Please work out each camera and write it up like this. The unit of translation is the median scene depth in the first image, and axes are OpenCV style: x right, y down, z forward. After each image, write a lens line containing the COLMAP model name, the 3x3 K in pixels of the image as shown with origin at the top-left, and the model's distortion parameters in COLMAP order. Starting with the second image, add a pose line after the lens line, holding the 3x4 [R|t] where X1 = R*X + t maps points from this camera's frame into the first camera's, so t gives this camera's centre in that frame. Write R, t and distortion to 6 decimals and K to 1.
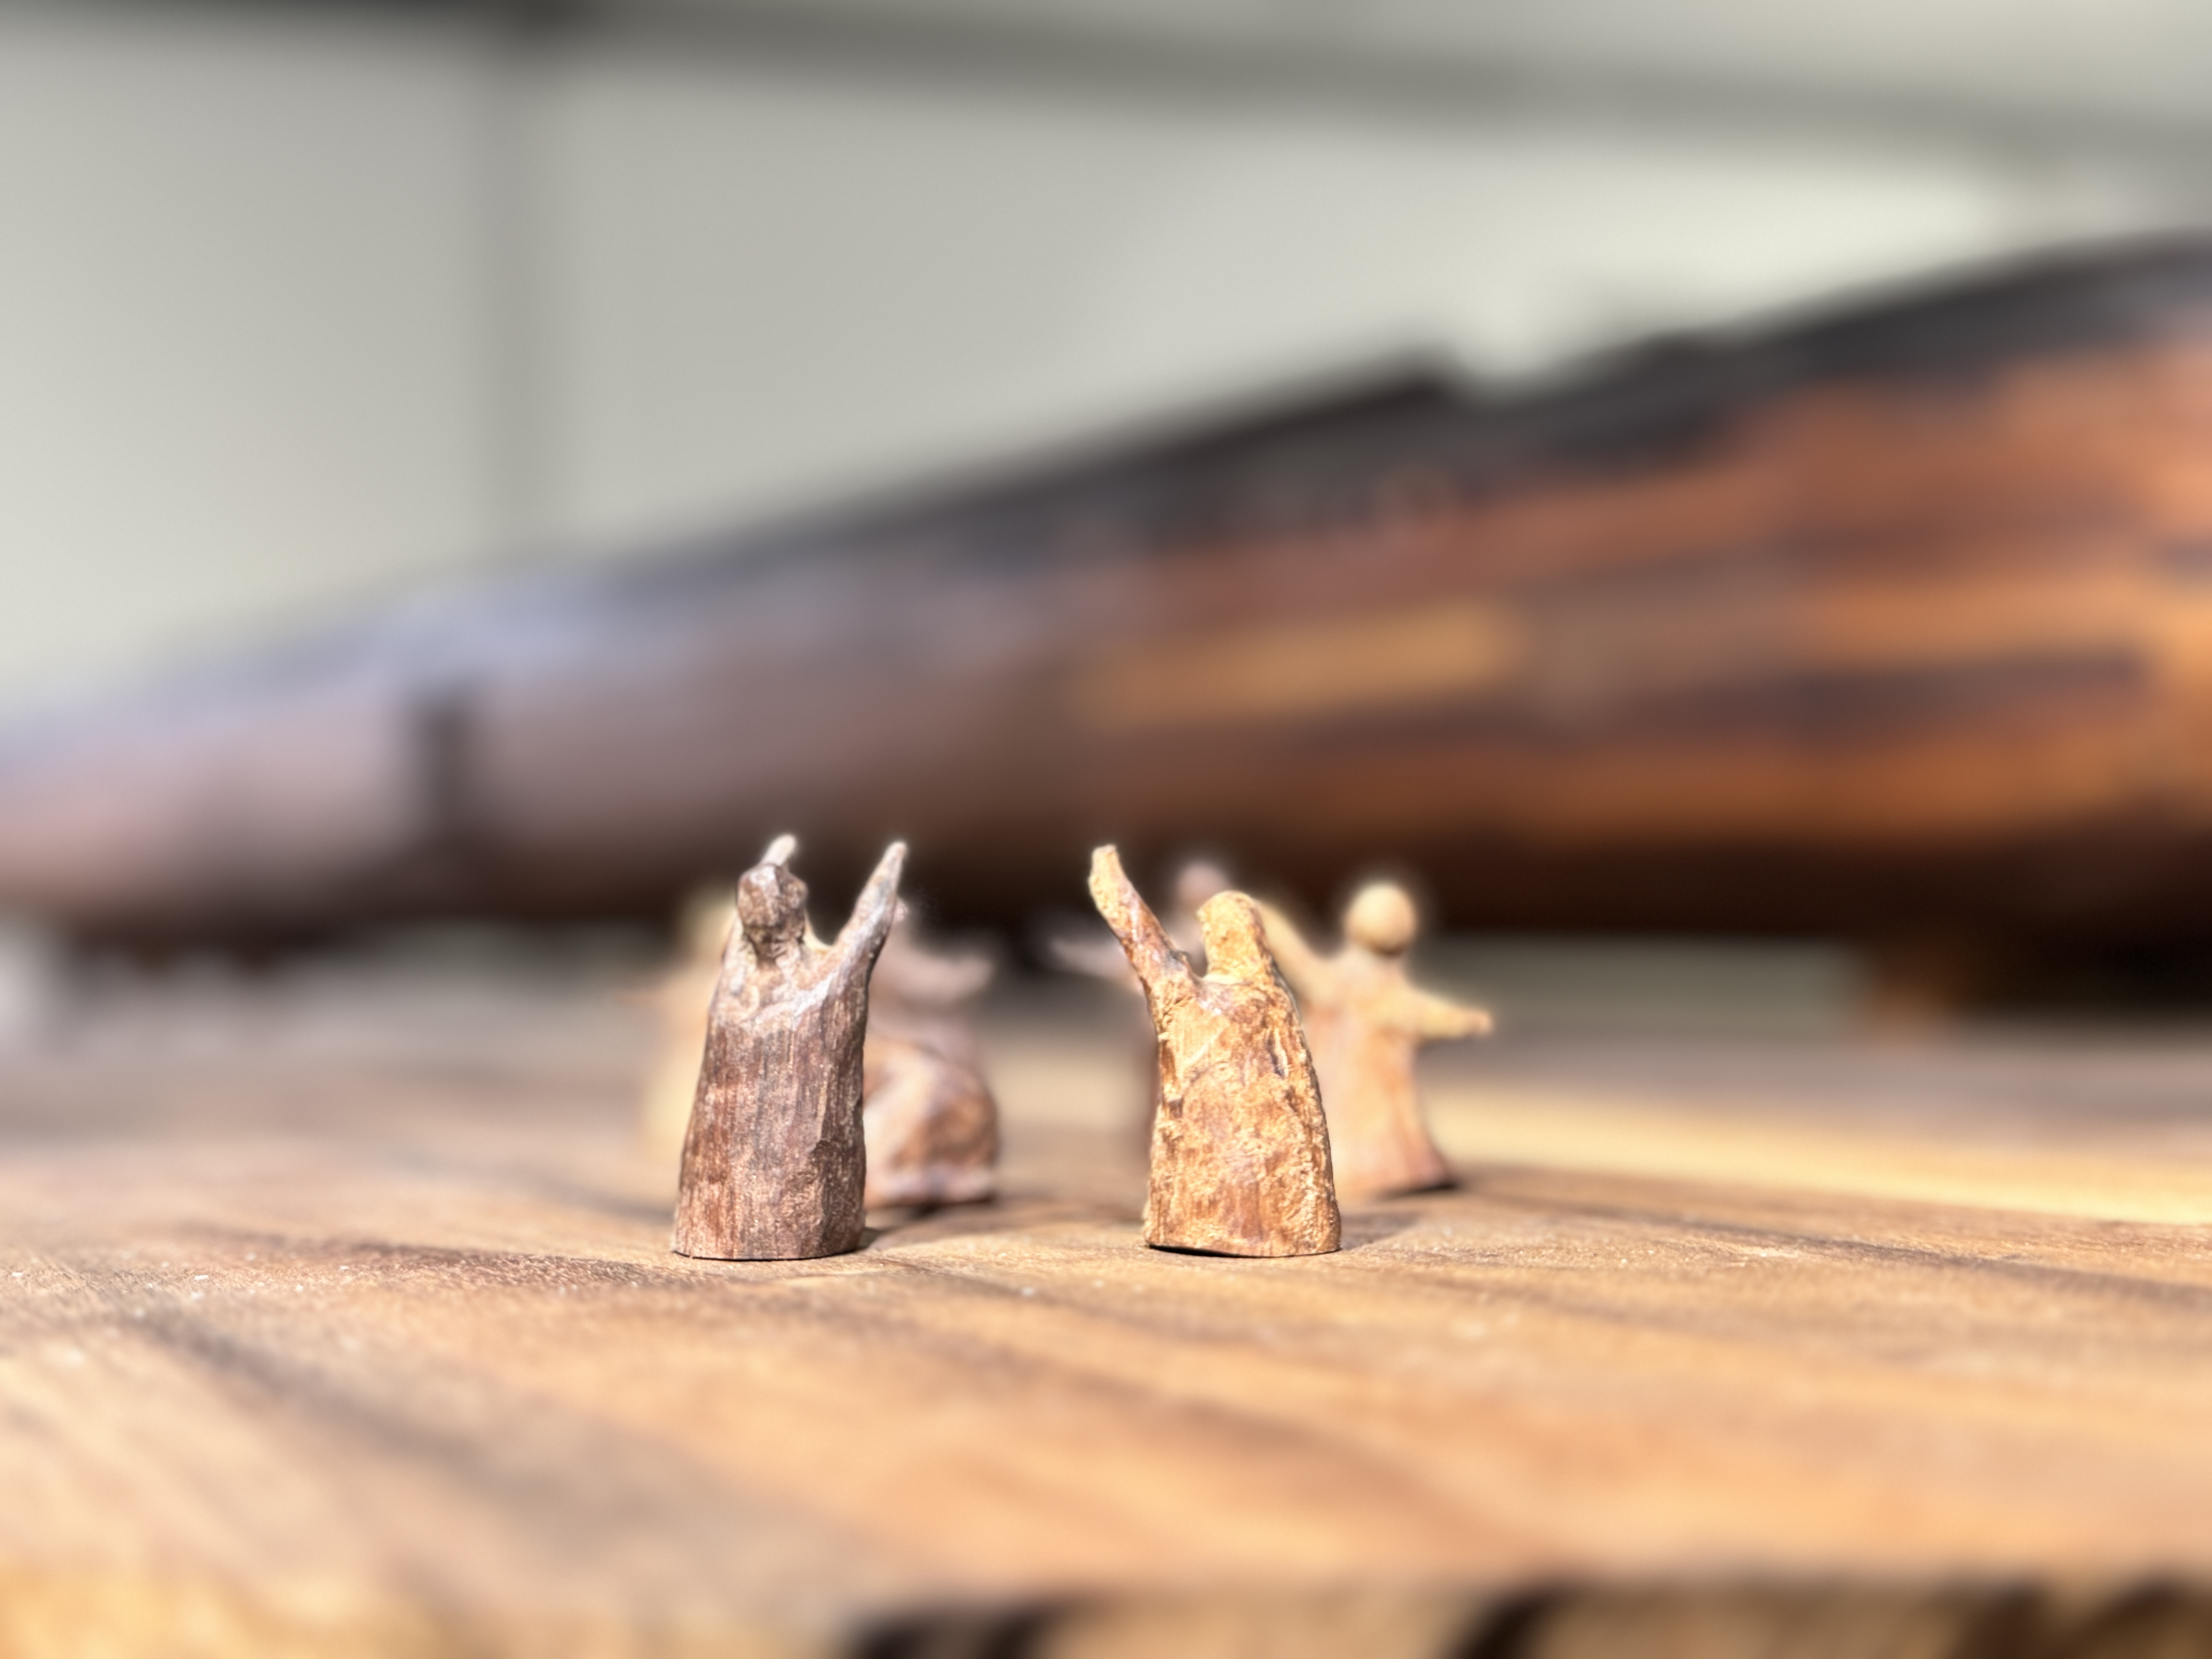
lens RADIAL K [[2577.2, 0, 1105.7], [0, 2577.2, 828.7], [0, 0, 1]] dist [0.162929, 0.000000]
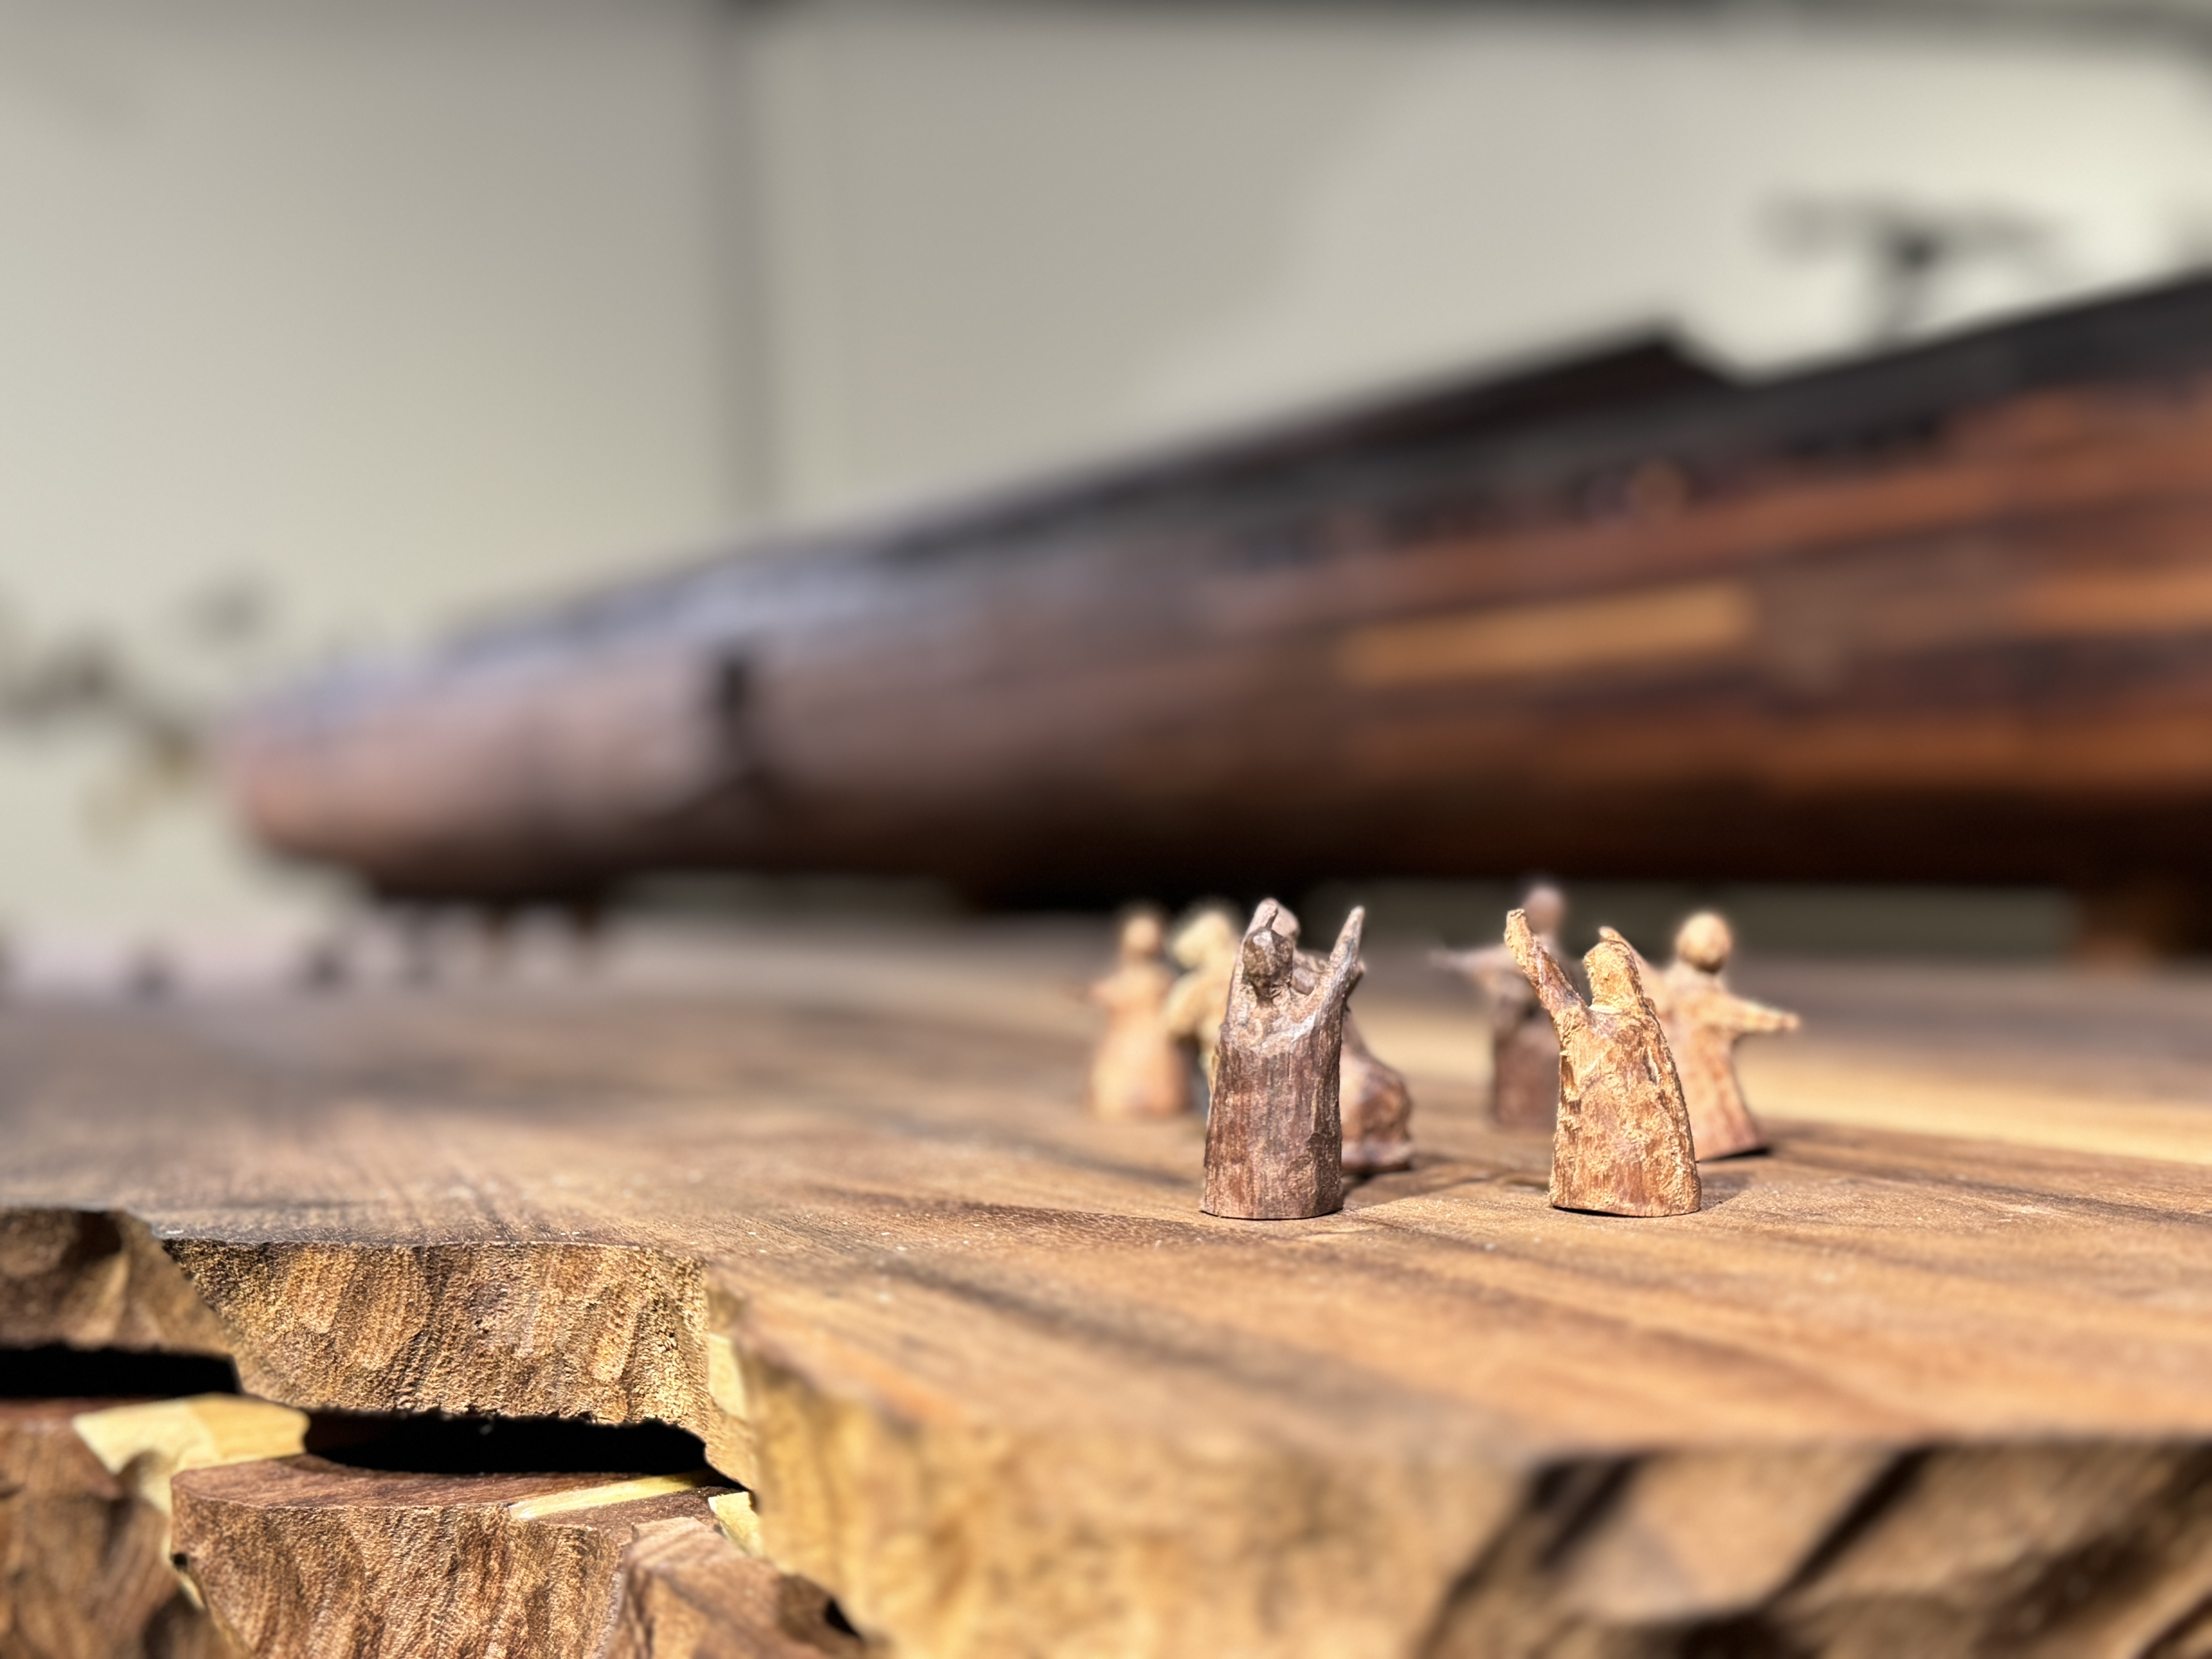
lens RADIAL K [[2577.2, 0, 1169.3], [0, 2577.2, 815.6], [0, 0, 1]] dist [0.162929, 0.000000]
pose [[0.998645, -0.020917, -0.047655, -0.116924], [0.022574, 0.999149, 0.034512, -0.095588], [0.046893, -0.035541, 0.998267, -0.361017]]
